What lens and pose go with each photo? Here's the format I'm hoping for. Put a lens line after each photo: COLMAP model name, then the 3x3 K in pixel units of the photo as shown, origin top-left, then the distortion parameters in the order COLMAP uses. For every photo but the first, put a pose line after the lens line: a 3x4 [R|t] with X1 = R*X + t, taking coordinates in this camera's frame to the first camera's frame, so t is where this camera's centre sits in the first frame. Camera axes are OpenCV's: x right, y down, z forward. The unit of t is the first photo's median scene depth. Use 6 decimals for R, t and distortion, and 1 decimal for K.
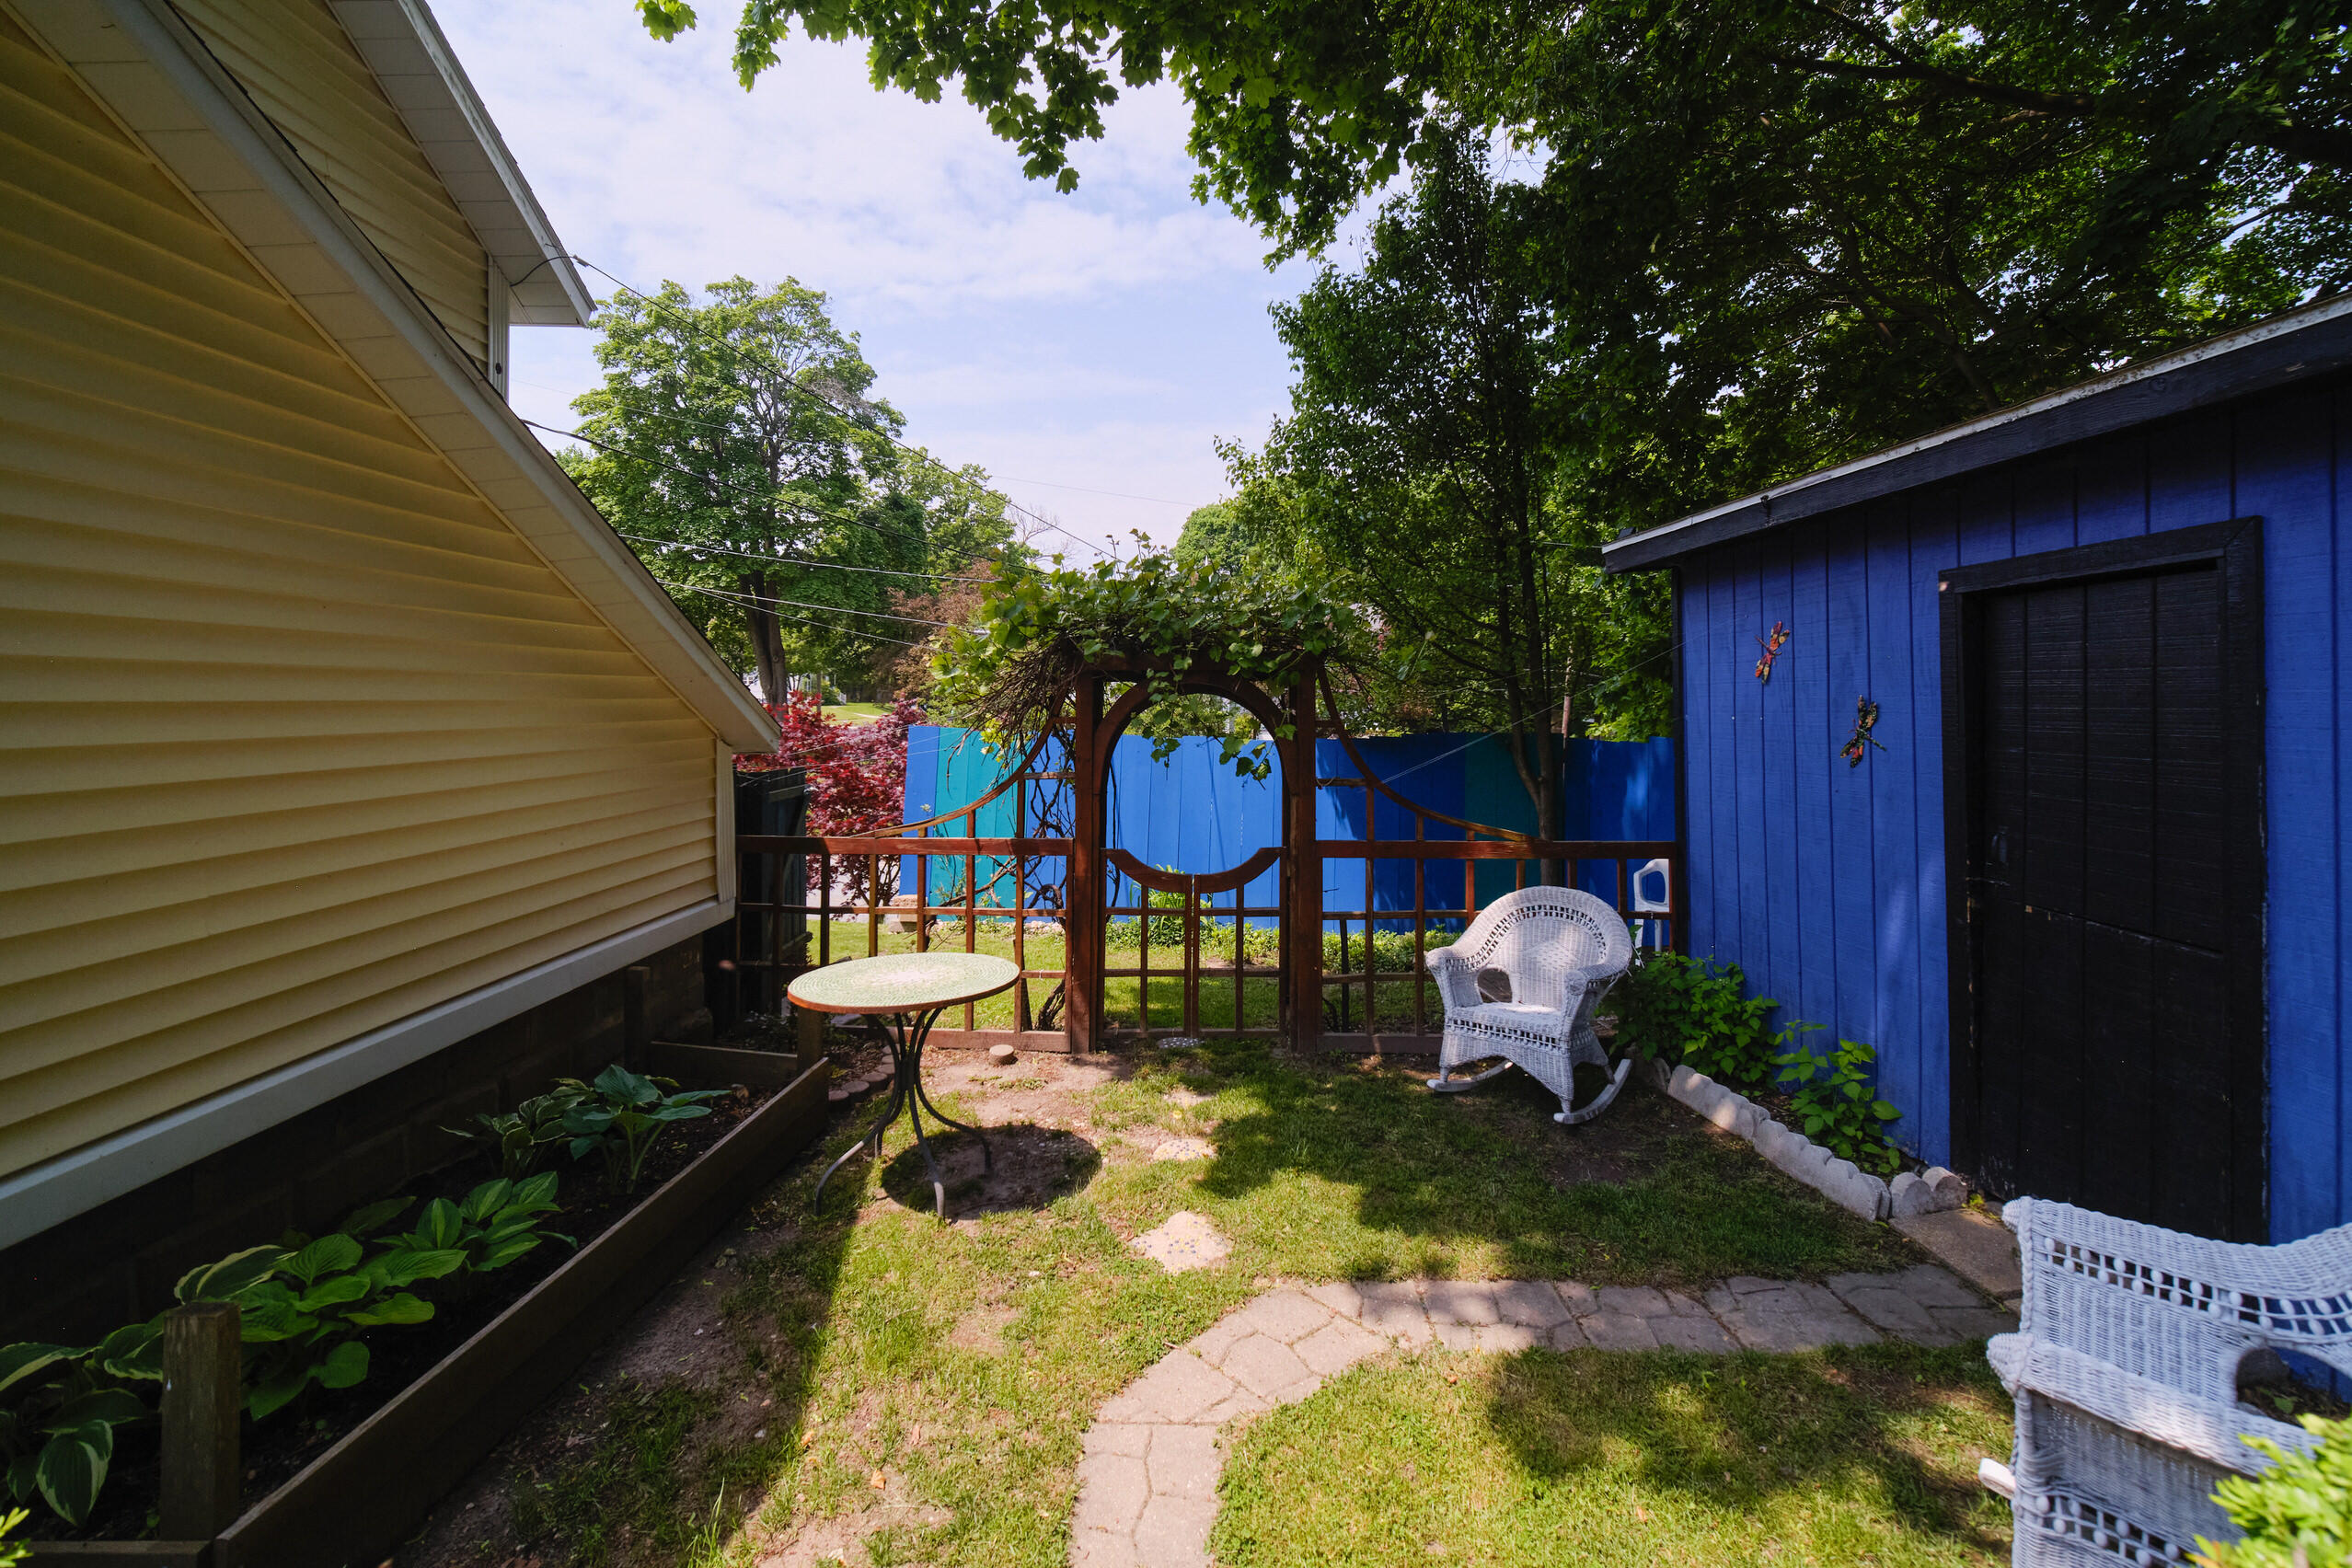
lens RADIAL K [[976.1, 0, 1178.5], [0, 976.1, 682.4], [0, 0, 1]] dist [-0.004343, -0.000440]
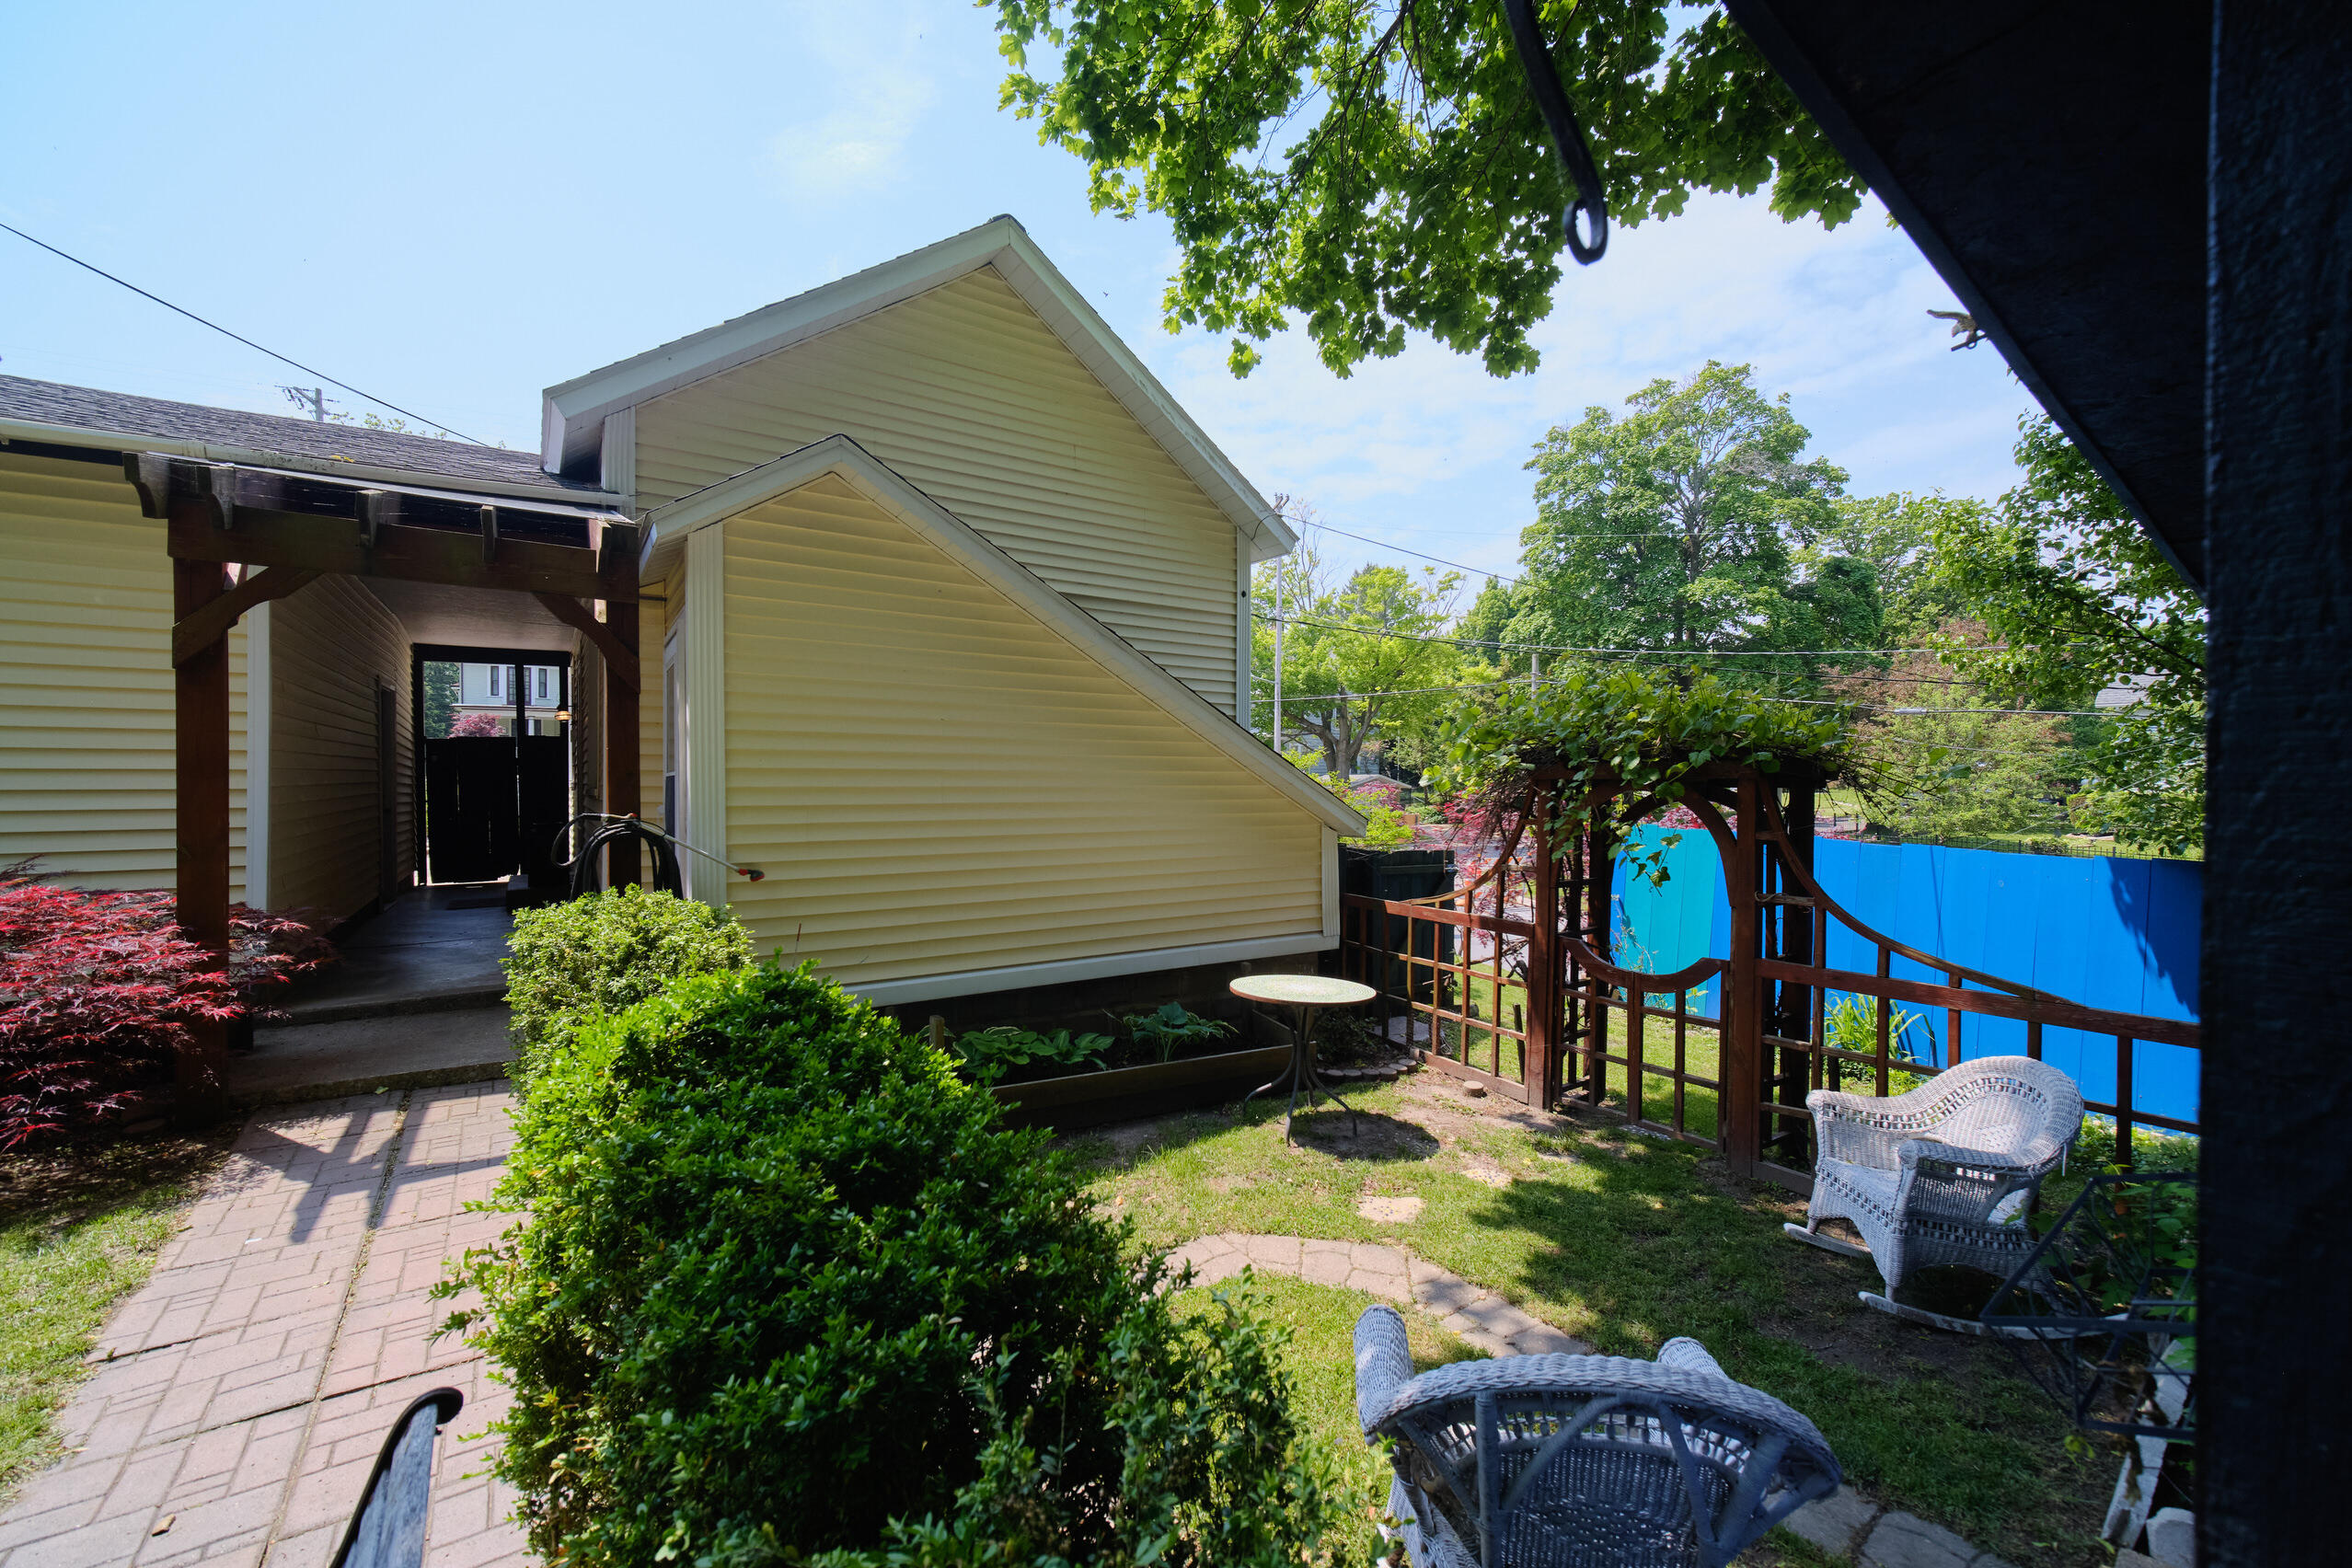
lens RADIAL K [[944.5, 0, 1177.6], [0, 944.5, 789.9], [0, 0, 1]] dist [0.000761, -0.000290]
pose [[0.560657, 0.013617, -0.827936, 0.583356], [0.008550, 0.999716, 0.022232, -0.029848], [0.828004, -0.019544, 0.560382, 0.010739]]
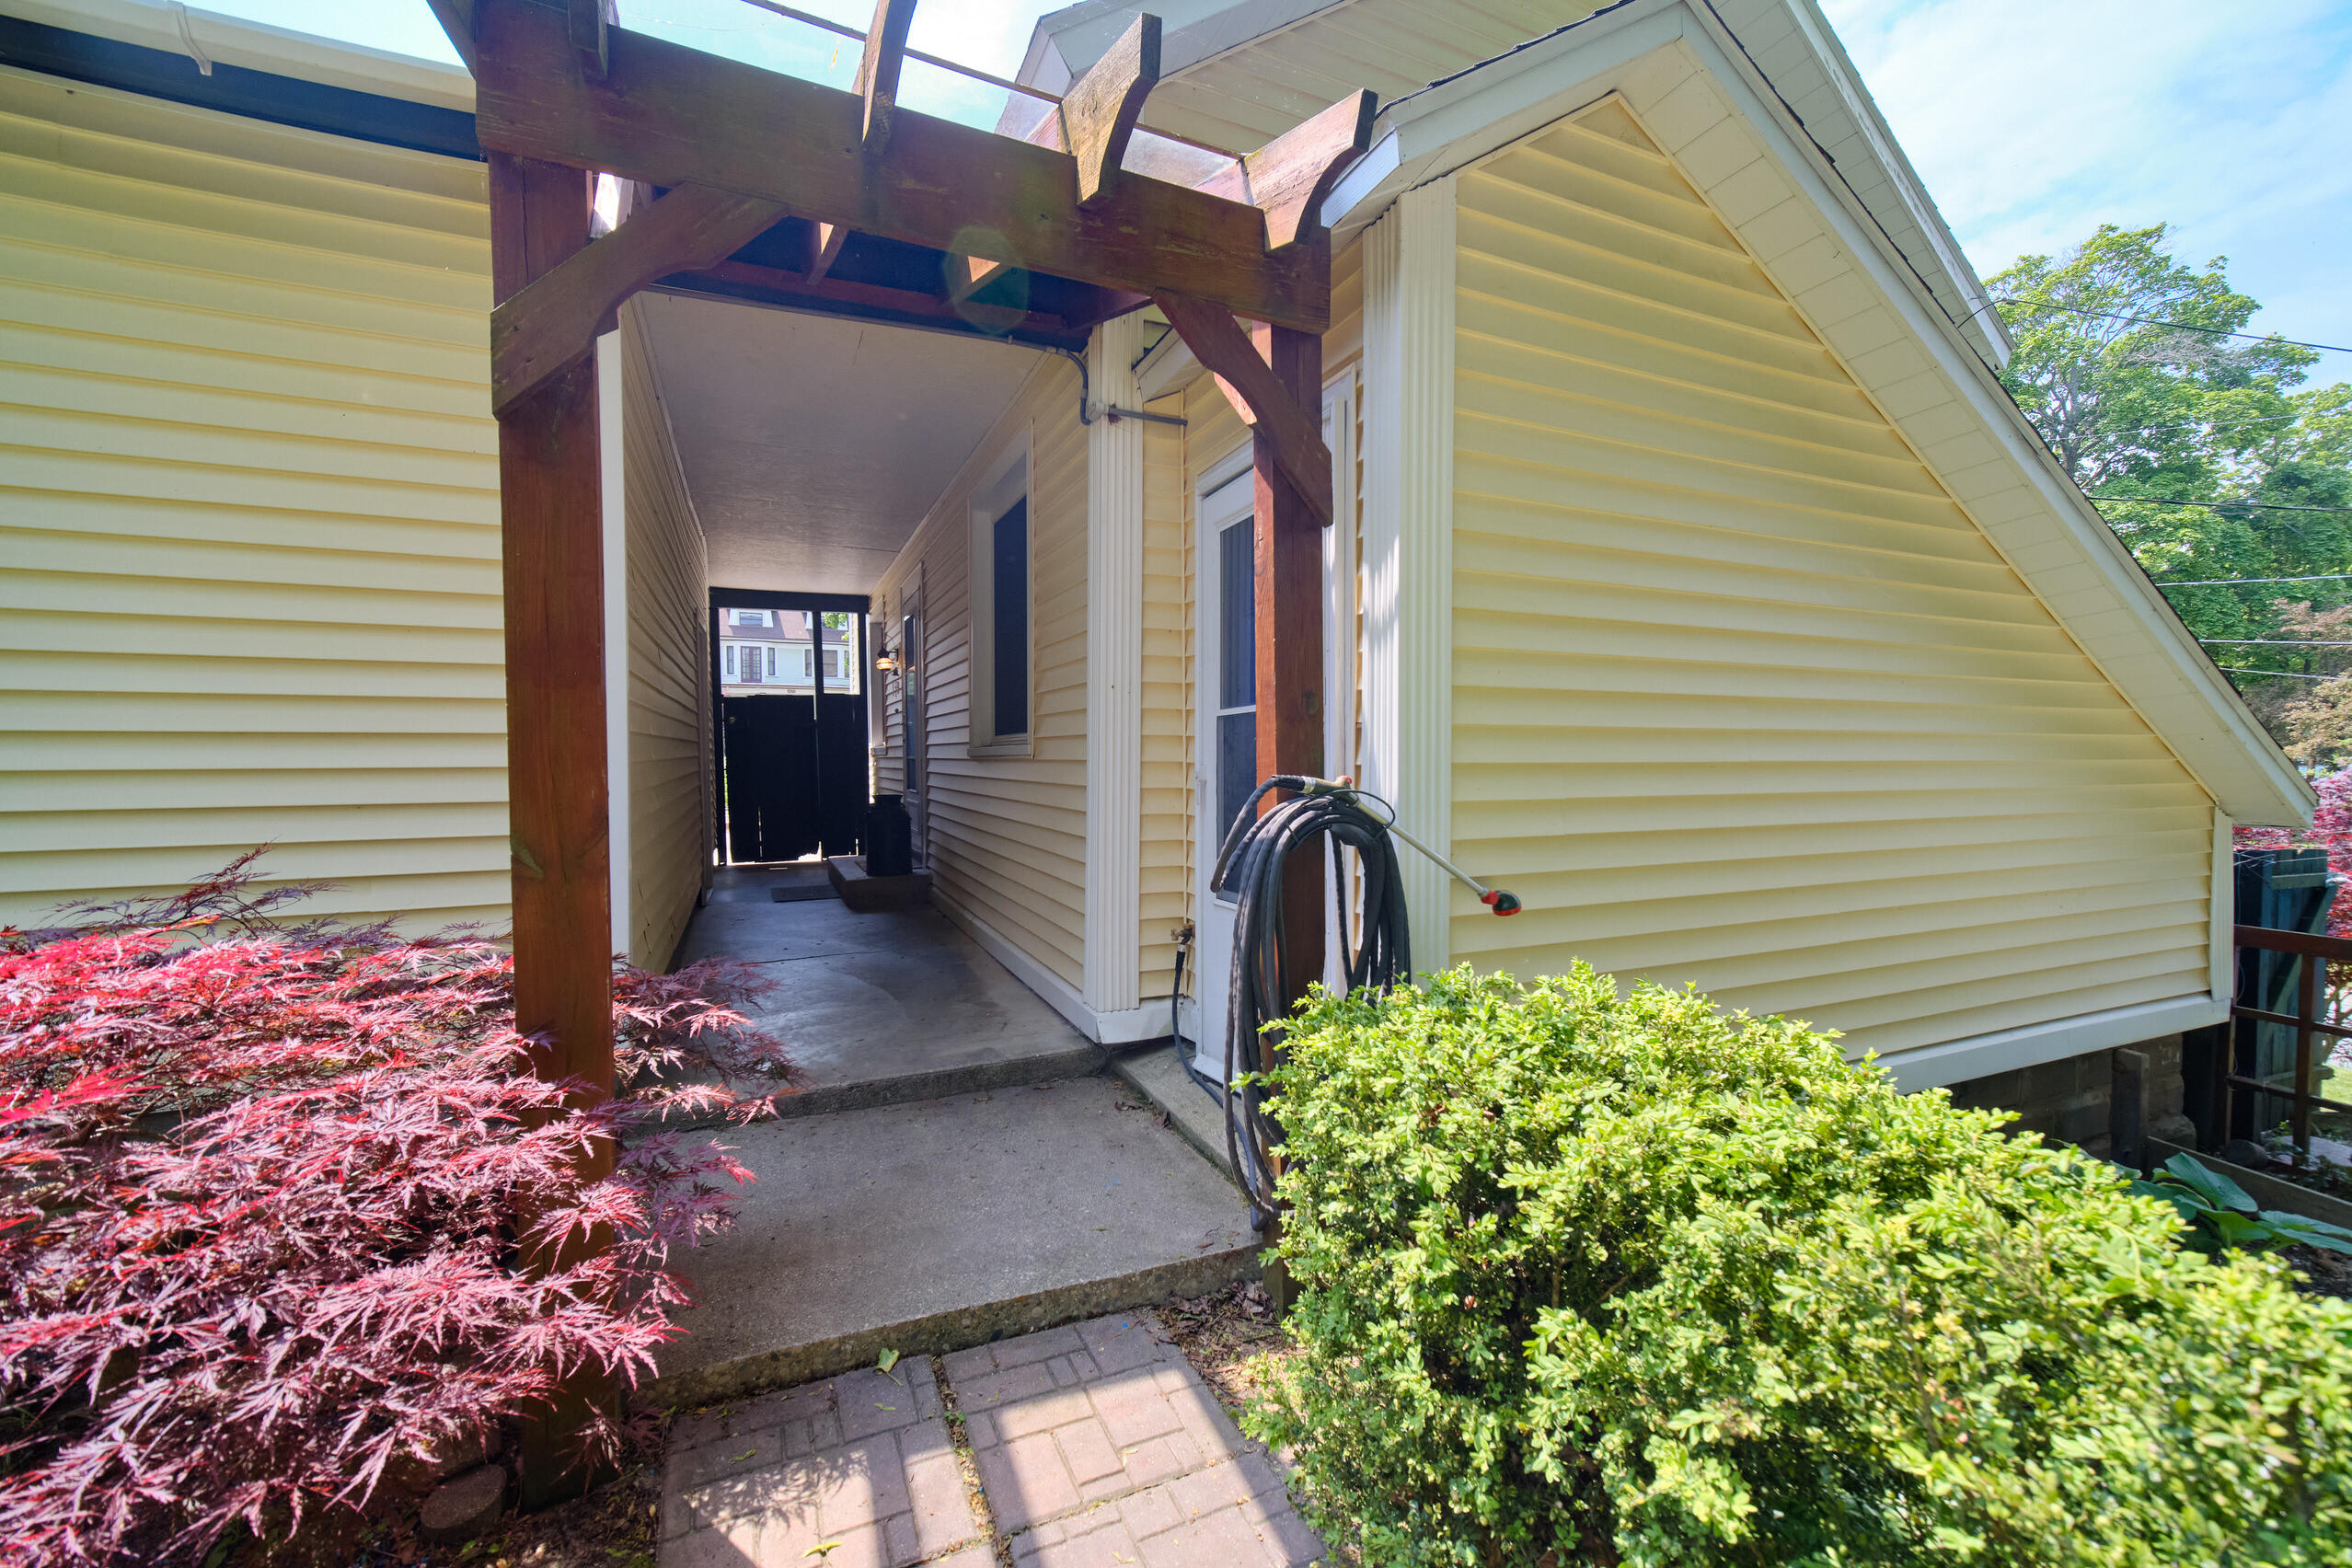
lens RADIAL K [[903.9, 0, 1148.1], [0, 903.9, 792.3], [0, 0, 1]] dist [0.001893, 0.000378]
pose [[0.409040, 0.040302, -0.911626, -0.135760], [0.012142, 0.998695, 0.049599, -0.004930], [0.912435, -0.031357, 0.408017, -0.159458]]
